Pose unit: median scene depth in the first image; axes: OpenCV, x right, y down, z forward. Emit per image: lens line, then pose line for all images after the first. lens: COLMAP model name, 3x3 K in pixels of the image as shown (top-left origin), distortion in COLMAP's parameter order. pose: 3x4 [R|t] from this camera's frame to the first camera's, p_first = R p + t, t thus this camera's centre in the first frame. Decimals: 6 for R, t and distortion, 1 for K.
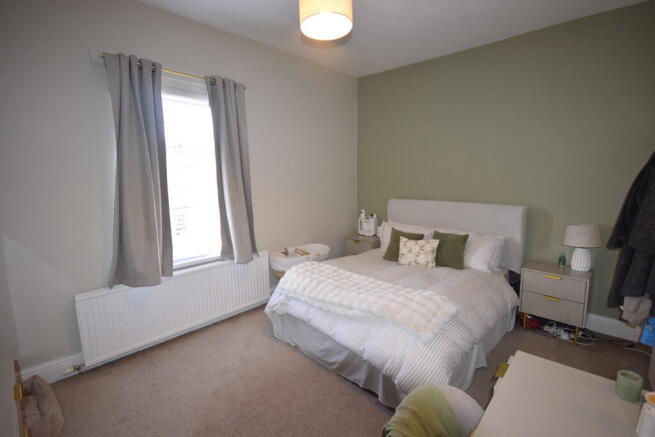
lens RADIAL K [[297.8, 0, 329.0], [0, 297.8, 217.1], [0, 0, 1]] dist [-0.003092, 0.000027]
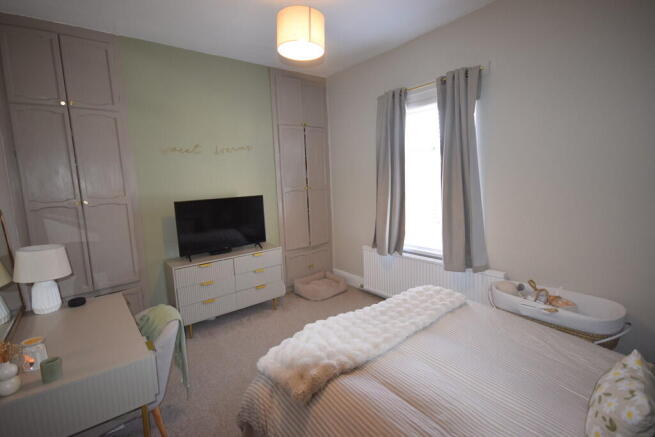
lens RADIAL K [[316.6, 0, 328.5], [0, 316.6, 220.5], [0, 0, 1]] dist [-0.001193, 0.000933]
pose [[-0.142285, 0.152120, -0.978067, 0.788873], [-0.104402, 0.980302, 0.167656, -0.136411], [0.984304, 0.125967, -0.123600, 0.825611]]
